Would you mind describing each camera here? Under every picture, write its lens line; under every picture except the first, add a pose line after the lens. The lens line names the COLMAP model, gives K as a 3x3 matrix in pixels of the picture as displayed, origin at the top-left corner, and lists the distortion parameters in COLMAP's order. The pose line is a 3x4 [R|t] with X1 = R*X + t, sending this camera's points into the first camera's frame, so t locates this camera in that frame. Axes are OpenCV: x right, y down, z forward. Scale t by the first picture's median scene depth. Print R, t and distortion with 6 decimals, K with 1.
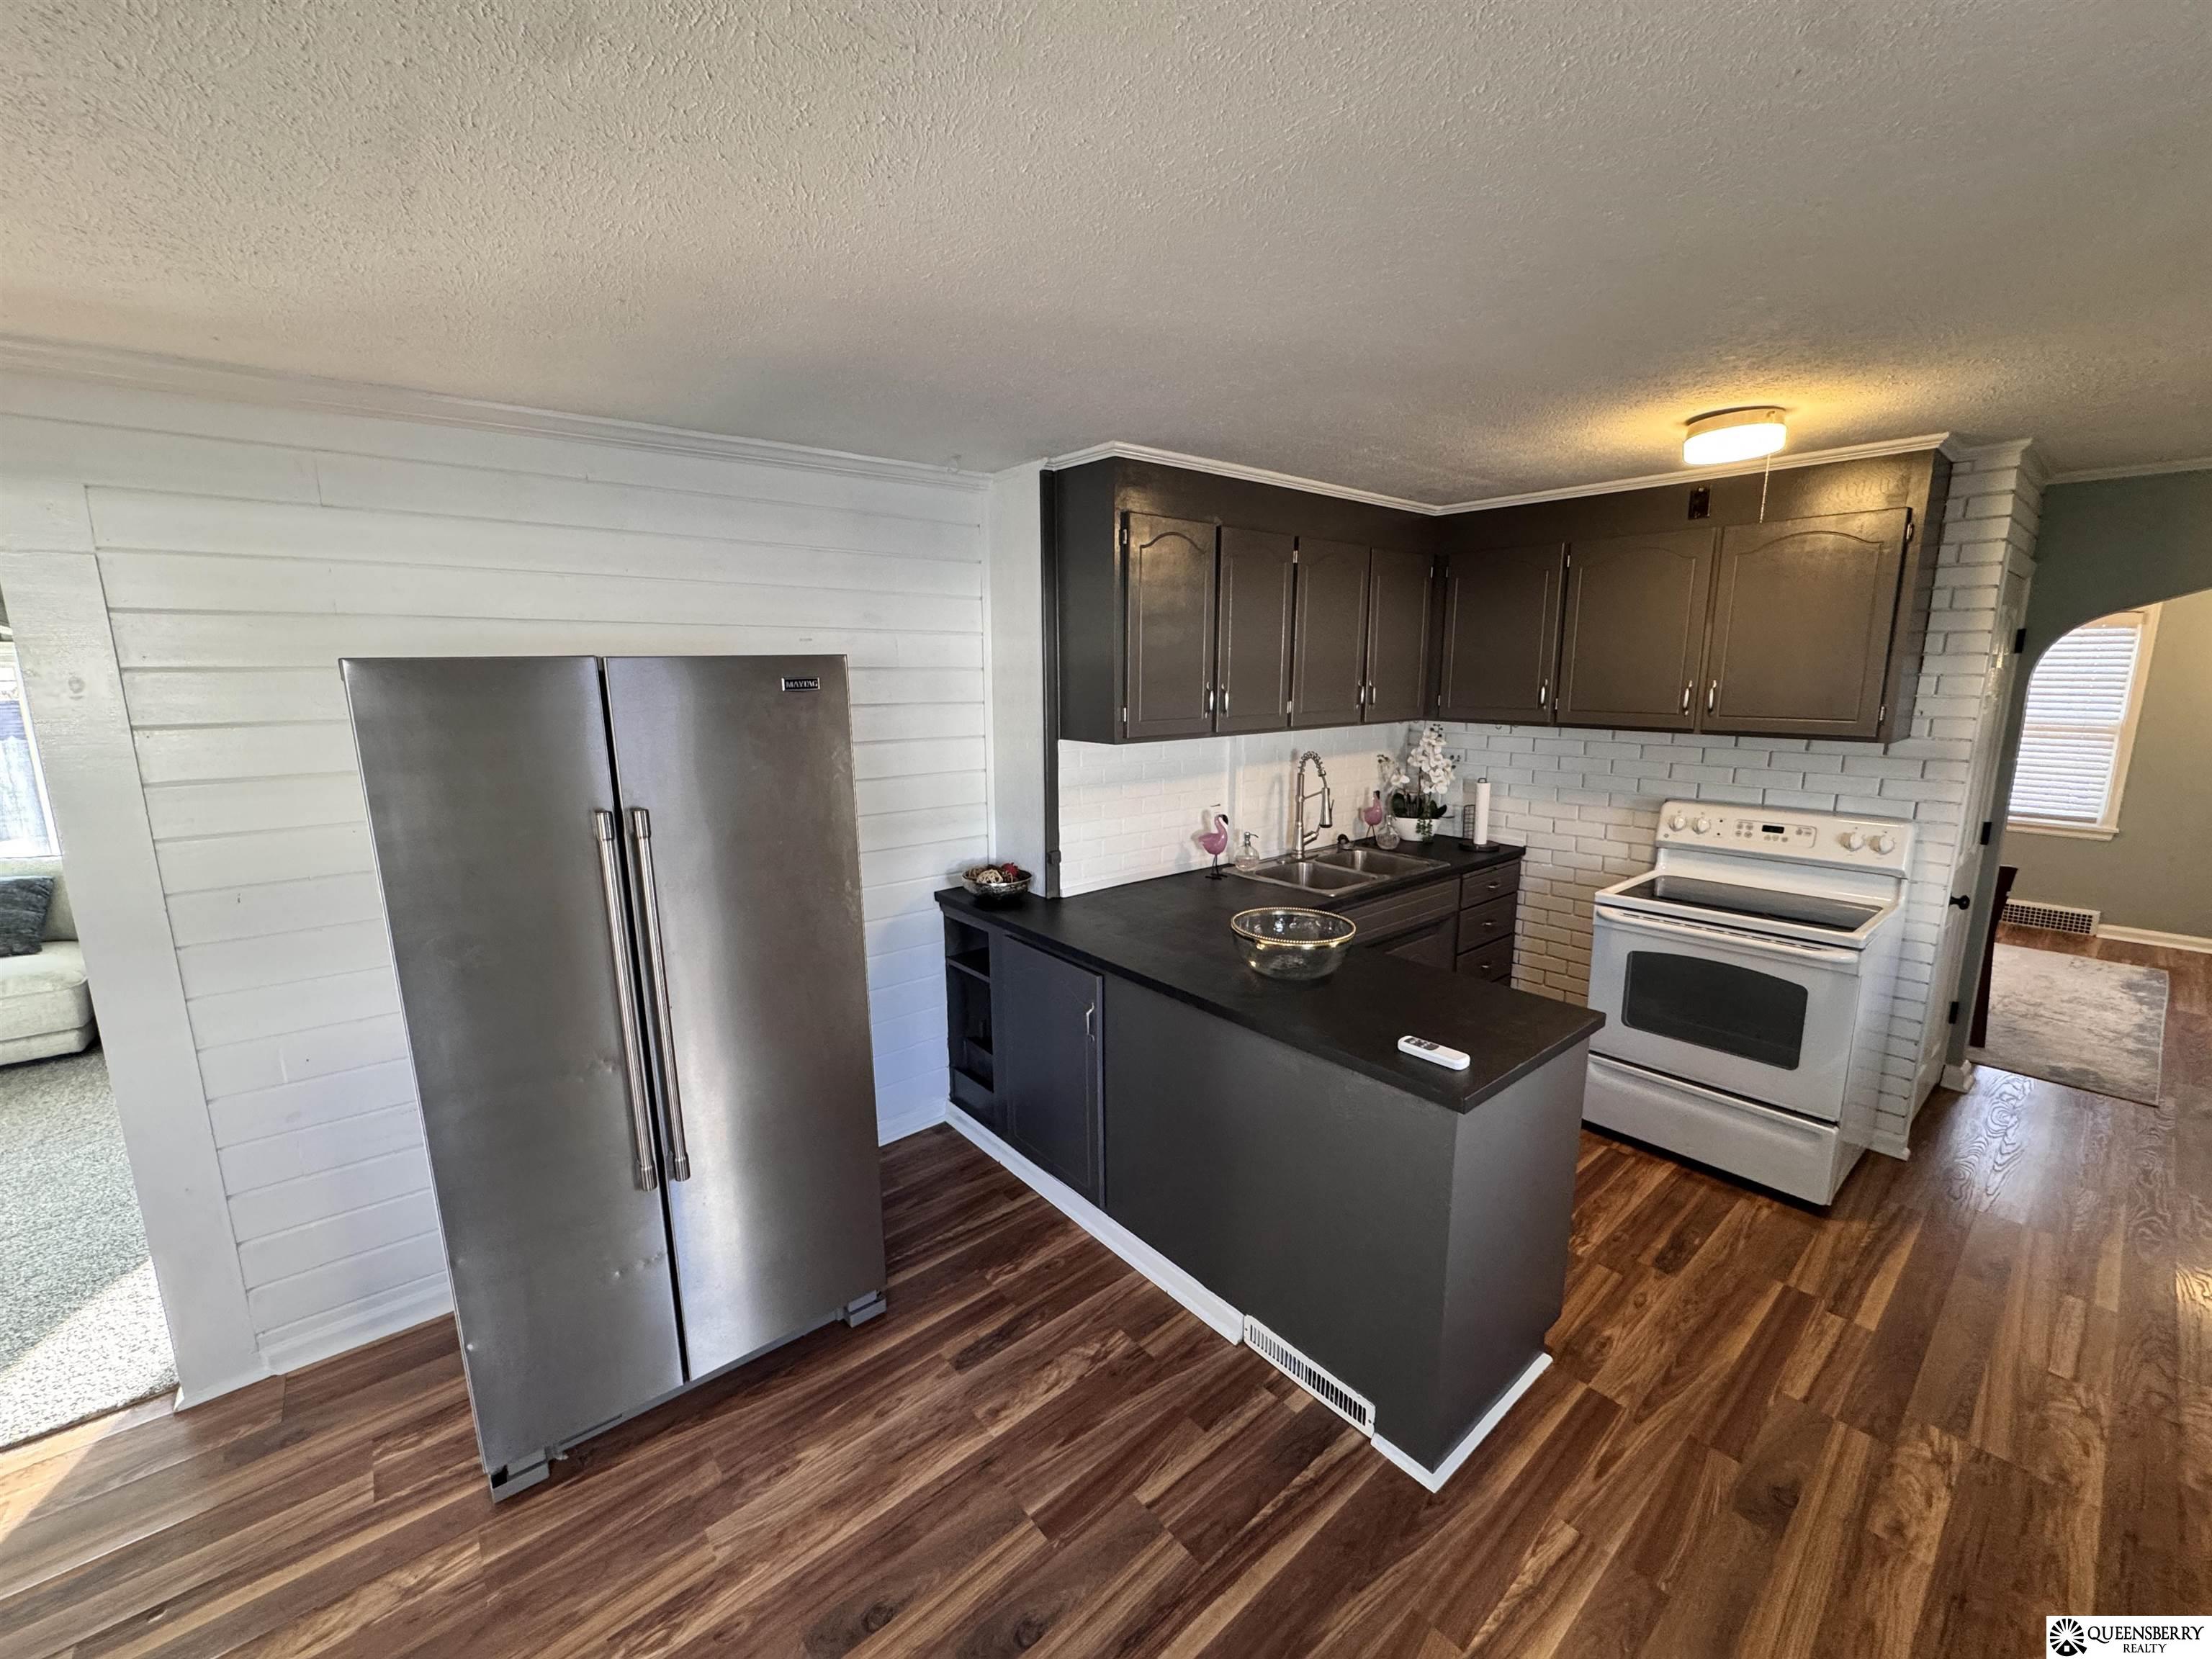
lens RADIAL K [[890.9, 0, 1106.0], [0, 890.9, 829.5], [0, 0, 1]] dist [0.000146, 0.000142]
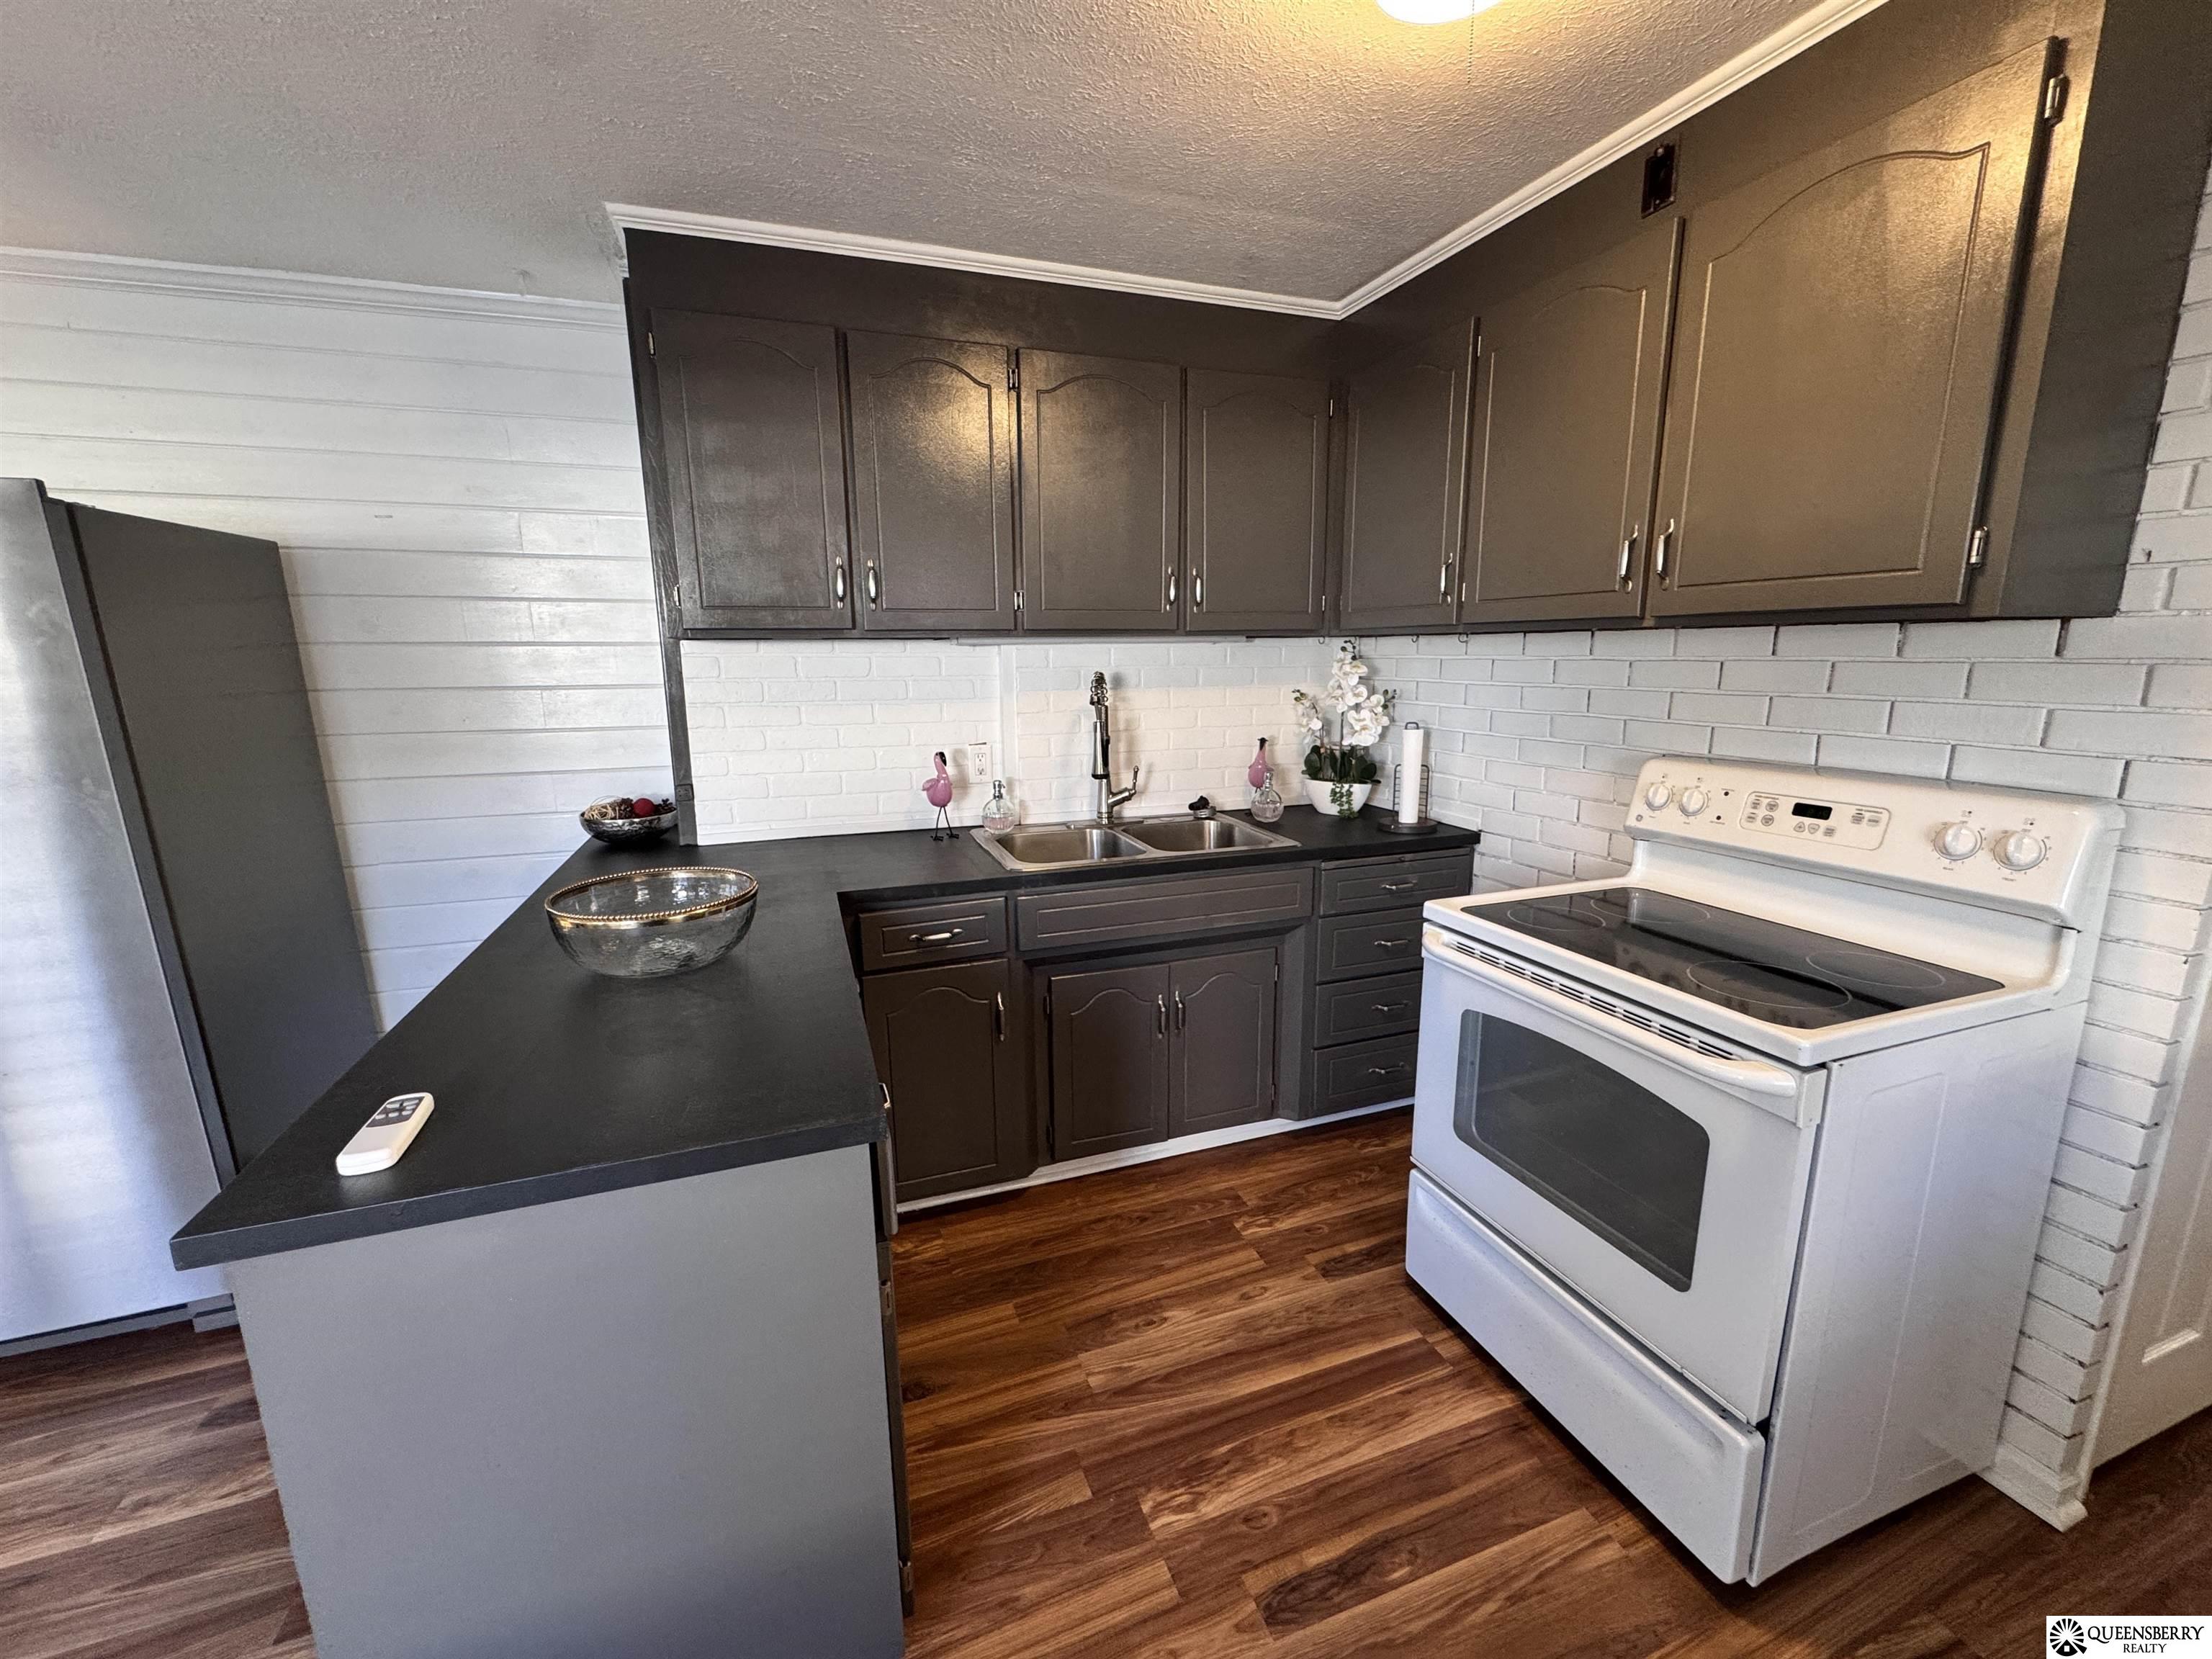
lens RADIAL K [[886.7, 0, 1103.5], [0, 886.7, 829.9], [0, 0, 1]] dist [-0.003236, 0.000097]
pose [[0.938502, 0.064337, -0.339225, 0.533435], [-0.057386, 0.997886, 0.030494, 0.018104], [0.340470, -0.009152, 0.940211, 0.377142]]
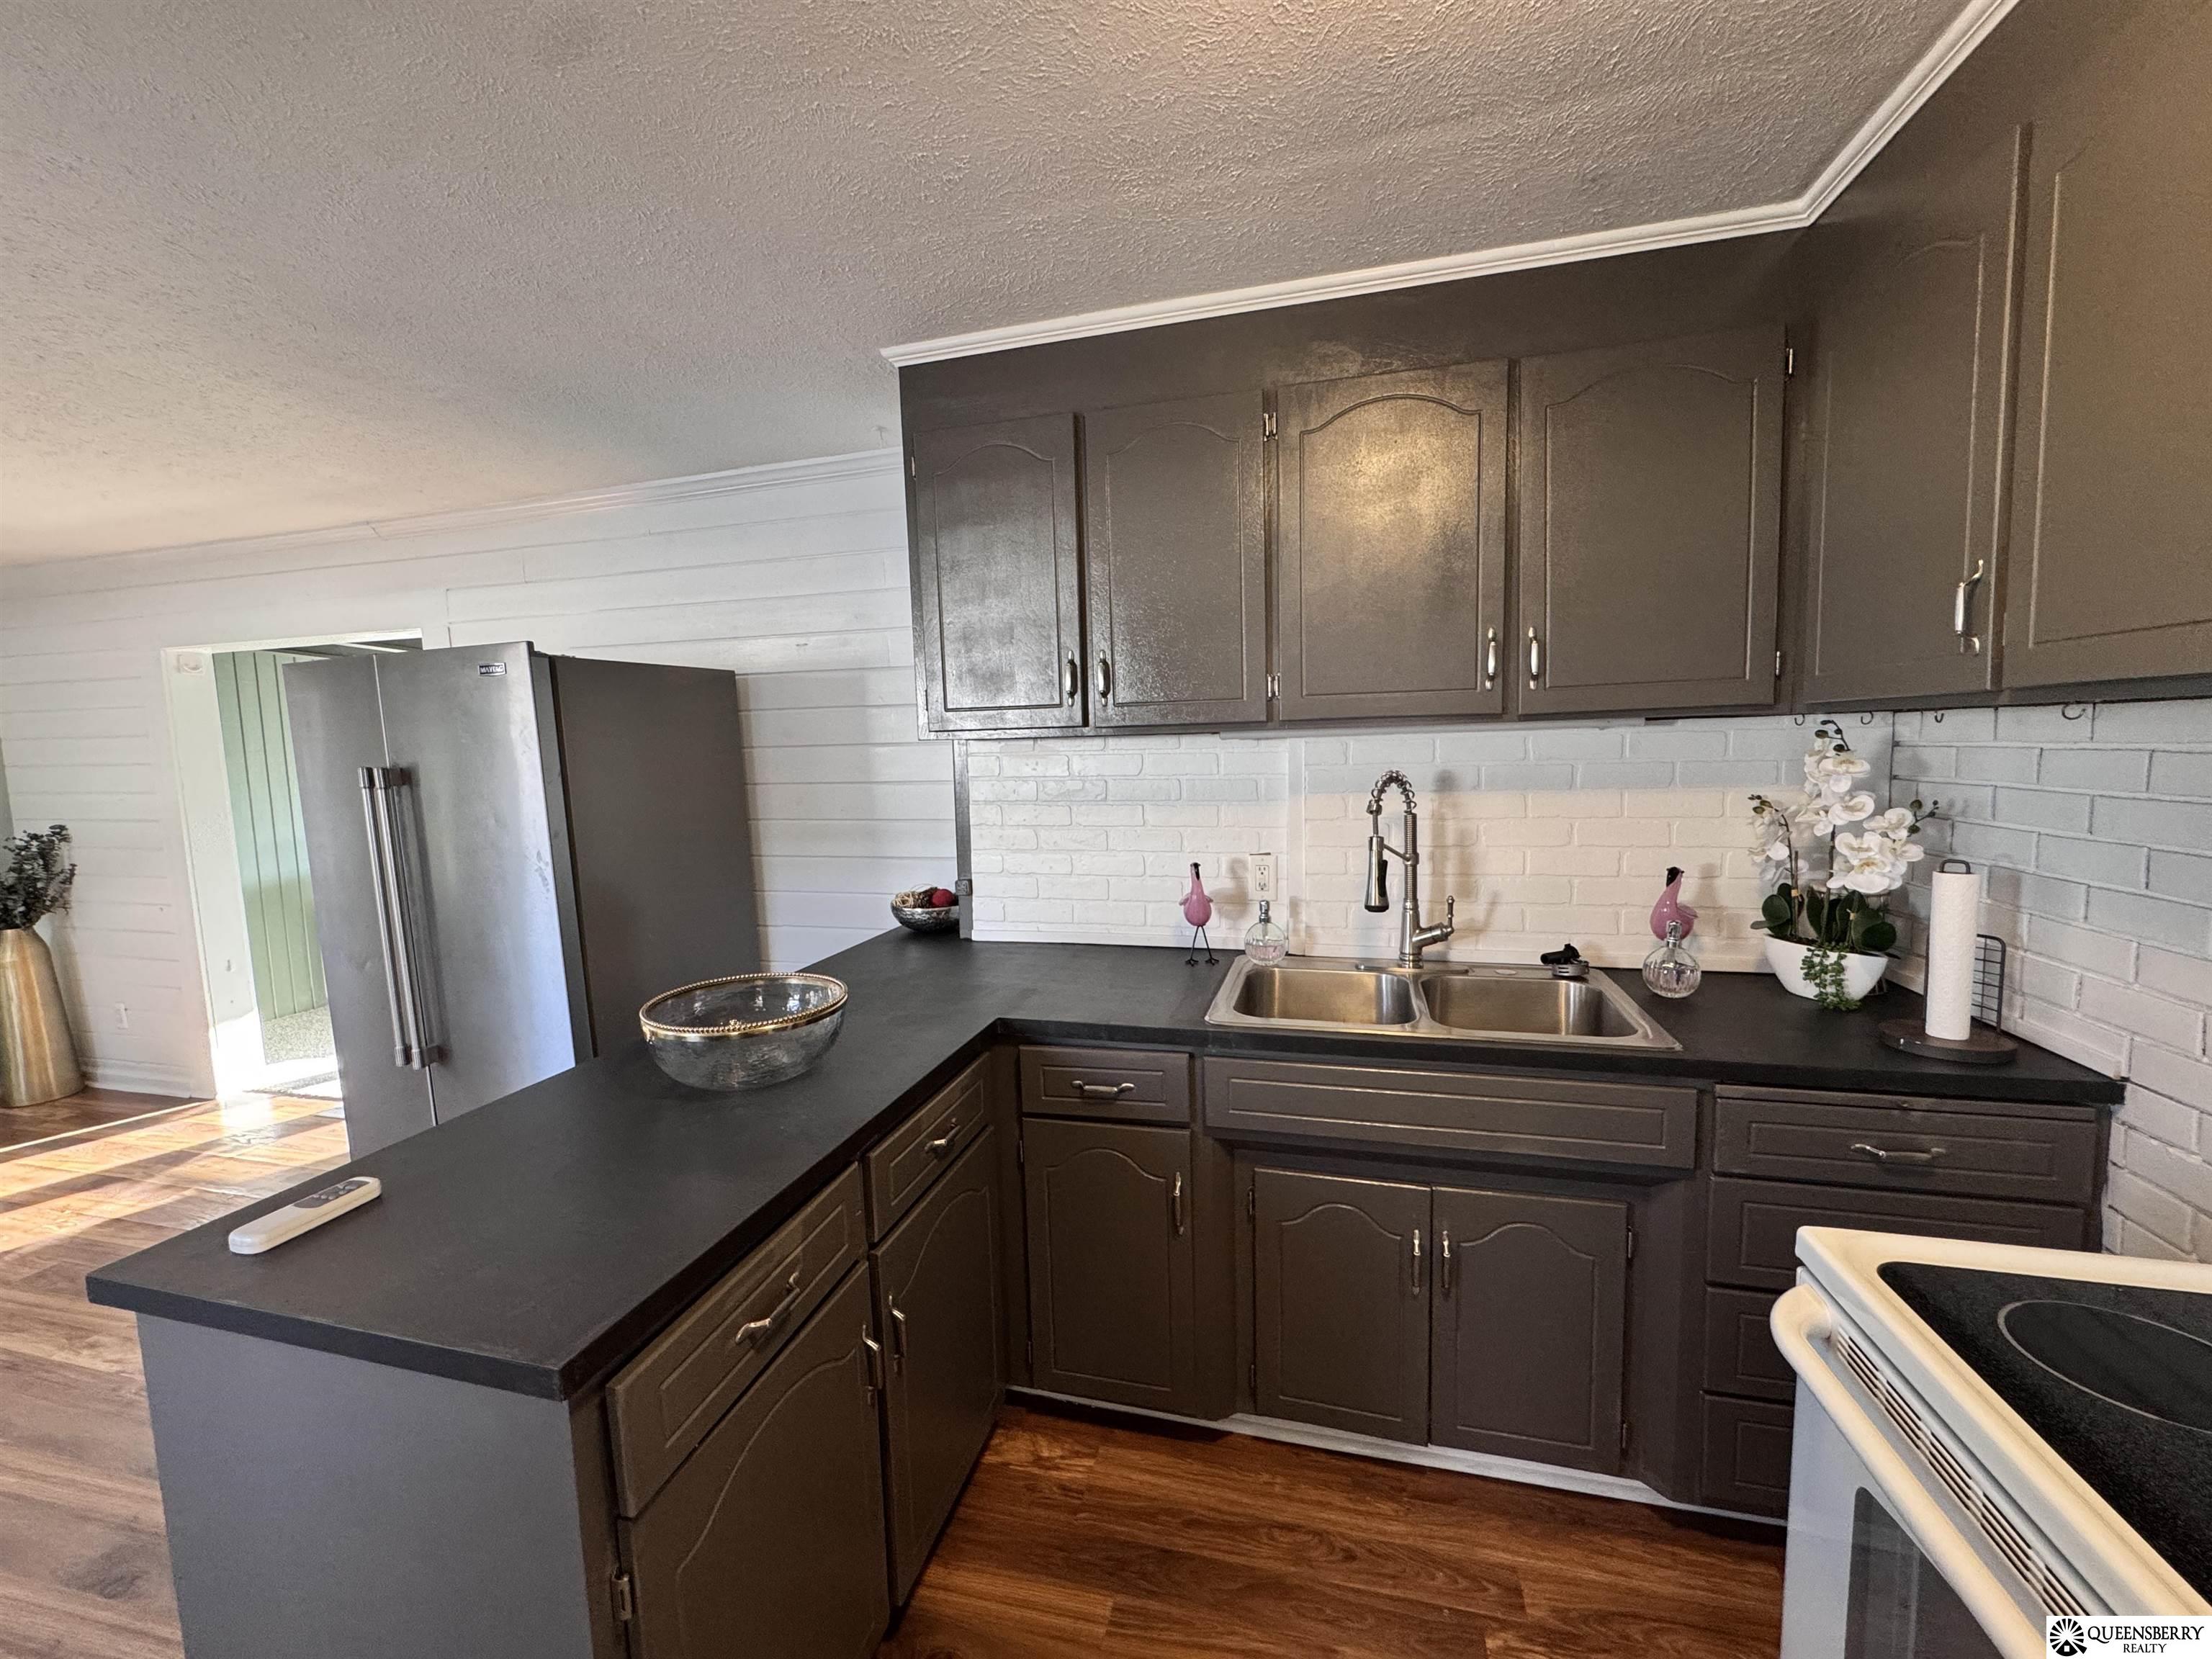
lens RADIAL K [[886.7, 0, 1103.5], [0, 886.7, 829.9], [0, 0, 1]] dist [-0.003236, 0.000097]
pose [[0.574227, 0.067531, -0.815906, 0.634569], [-0.121692, 0.992562, -0.003493, -0.031423], [0.809601, 0.101295, 0.578174, 0.610459]]
